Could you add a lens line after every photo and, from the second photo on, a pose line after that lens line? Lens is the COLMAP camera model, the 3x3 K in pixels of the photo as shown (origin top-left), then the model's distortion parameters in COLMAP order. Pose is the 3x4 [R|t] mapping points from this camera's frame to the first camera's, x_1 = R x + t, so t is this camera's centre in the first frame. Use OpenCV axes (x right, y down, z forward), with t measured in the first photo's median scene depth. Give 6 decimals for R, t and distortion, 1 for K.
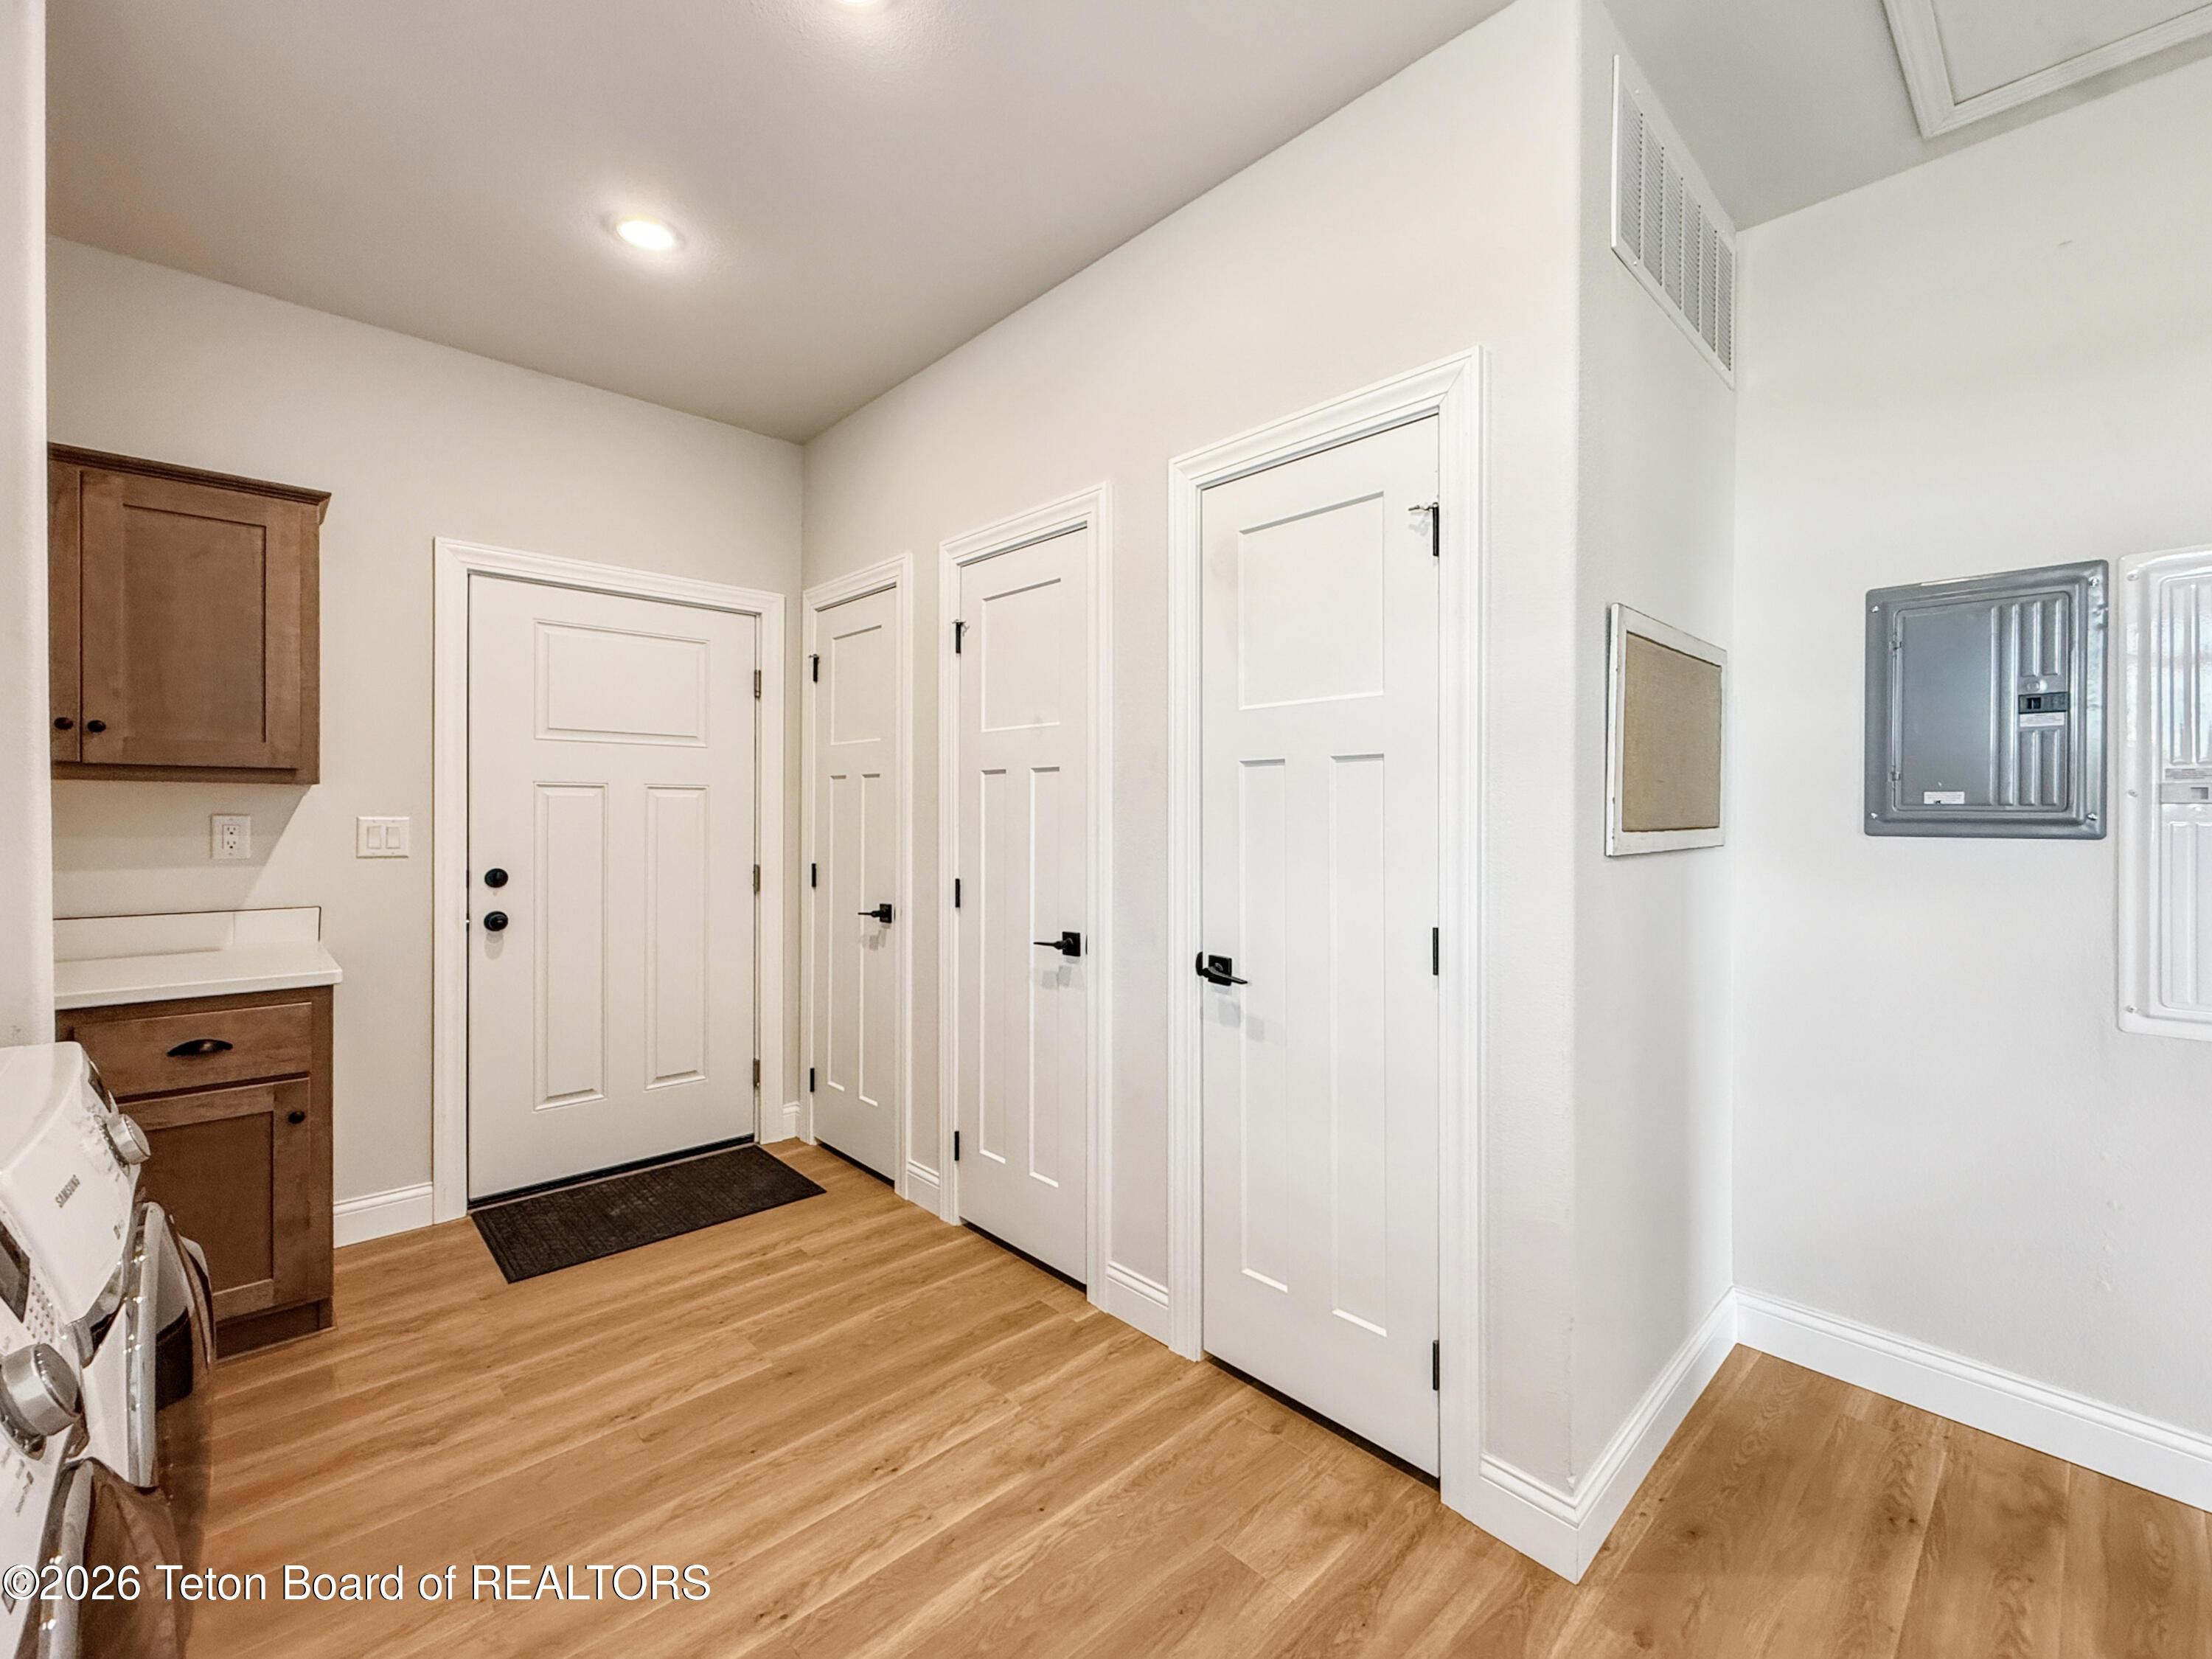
lens RADIAL K [[943.3, 0, 1143.9], [0, 943.3, 813.3], [0, 0, 1]] dist [-0.000234, 0.000027]
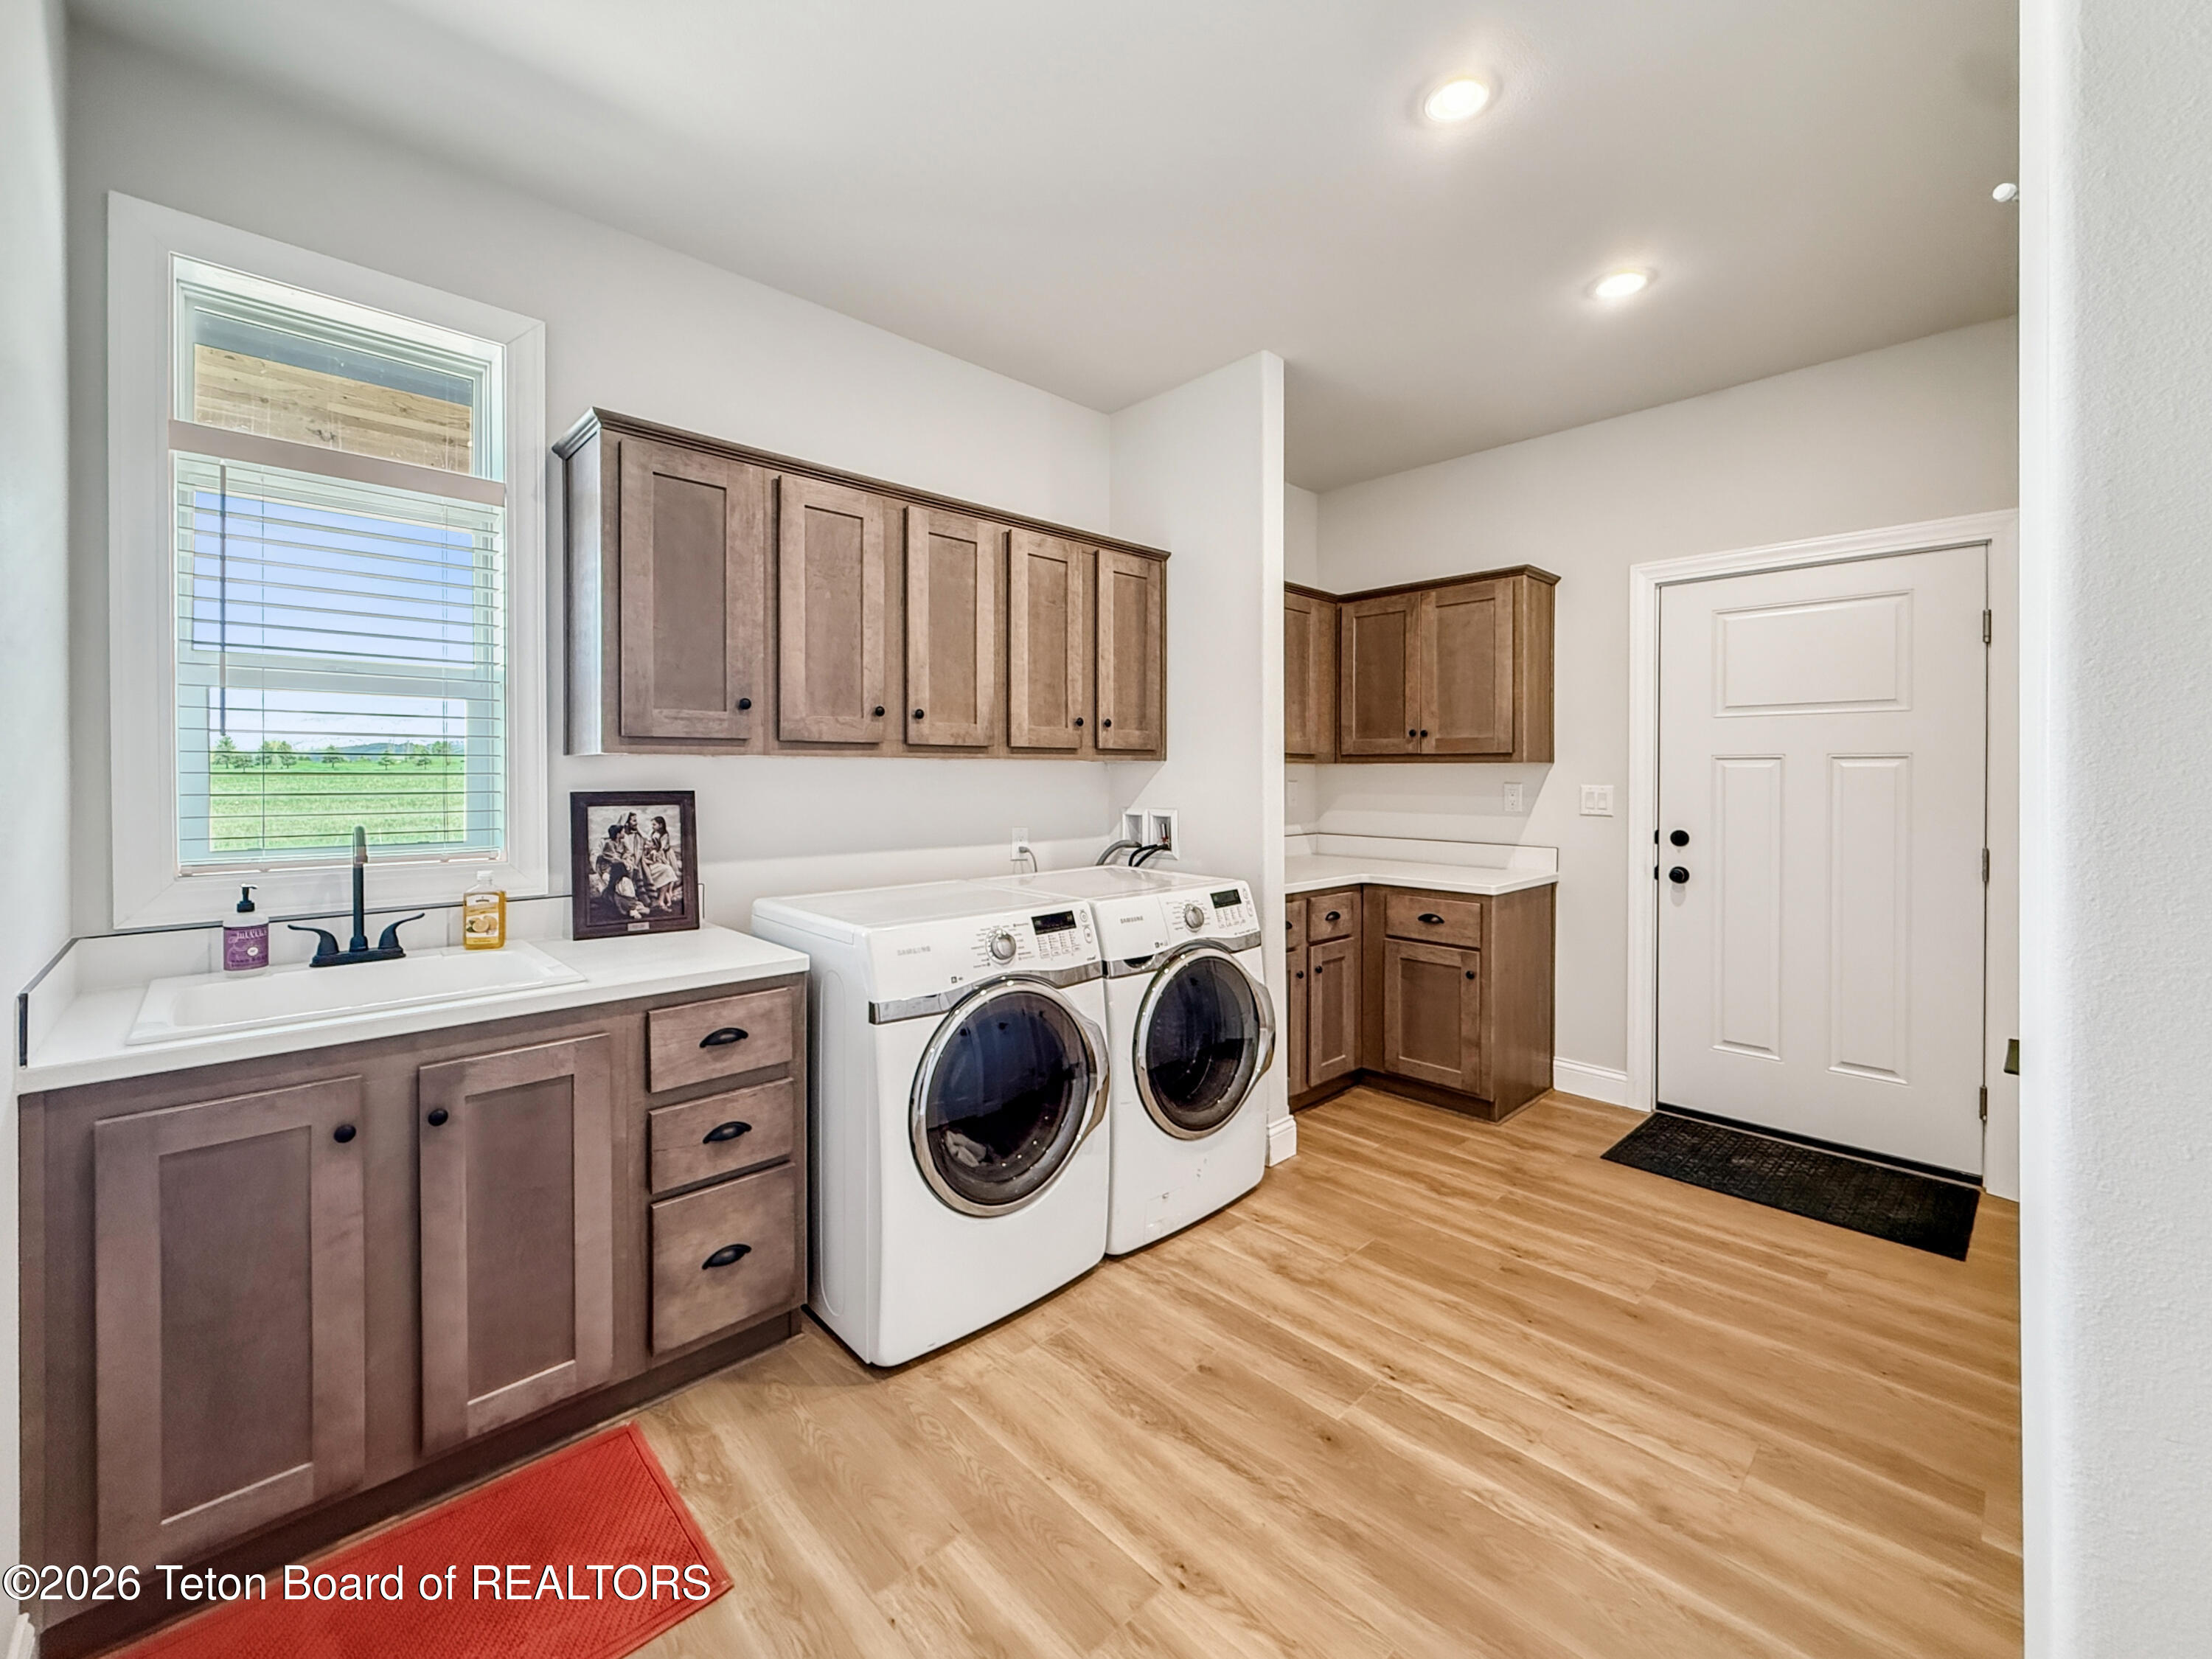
lens RADIAL K [[908.5, 0, 1113.6], [0, 908.5, 781.8], [0, 0, 1]] dist [-0.000828, -0.000322]
pose [[0.000209, 0.001792, -0.999998, 0.587568], [-0.007053, 0.999974, 0.001791, 0.001202], [0.999975, 0.007053, 0.000222, 0.383299]]
